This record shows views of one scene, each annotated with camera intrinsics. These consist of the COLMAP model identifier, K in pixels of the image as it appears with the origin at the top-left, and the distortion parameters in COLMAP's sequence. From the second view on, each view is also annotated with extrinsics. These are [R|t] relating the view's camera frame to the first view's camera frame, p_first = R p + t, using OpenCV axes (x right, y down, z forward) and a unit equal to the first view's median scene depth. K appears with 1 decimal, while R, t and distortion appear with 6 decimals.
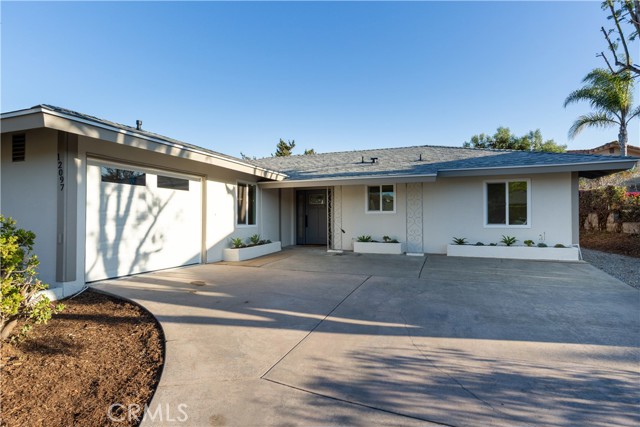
lens RADIAL K [[364.3, 0, 320.0], [0, 364.3, 213.5], [0, 0, 1]] dist [-0.025498, -0.000103]
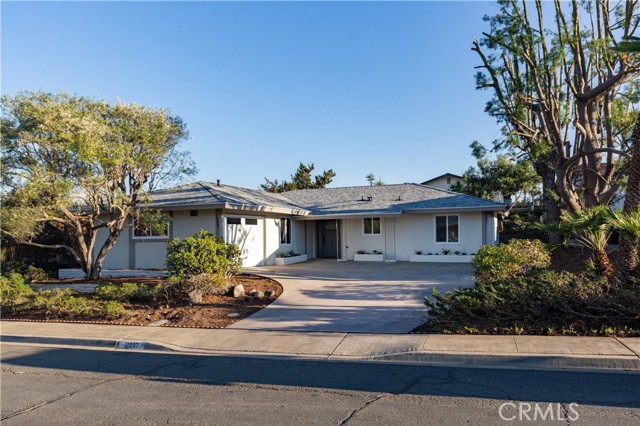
lens RADIAL K [[638.3, 0, 320.0], [0, 638.3, 213.0], [0, 0, 1]] dist [0.005187, 0.004637]
pose [[0.998378, -0.013347, -0.055351, 0.102218], [0.012317, 0.999745, -0.018909, -0.048511], [0.055589, 0.018196, 0.998288, -1.766171]]
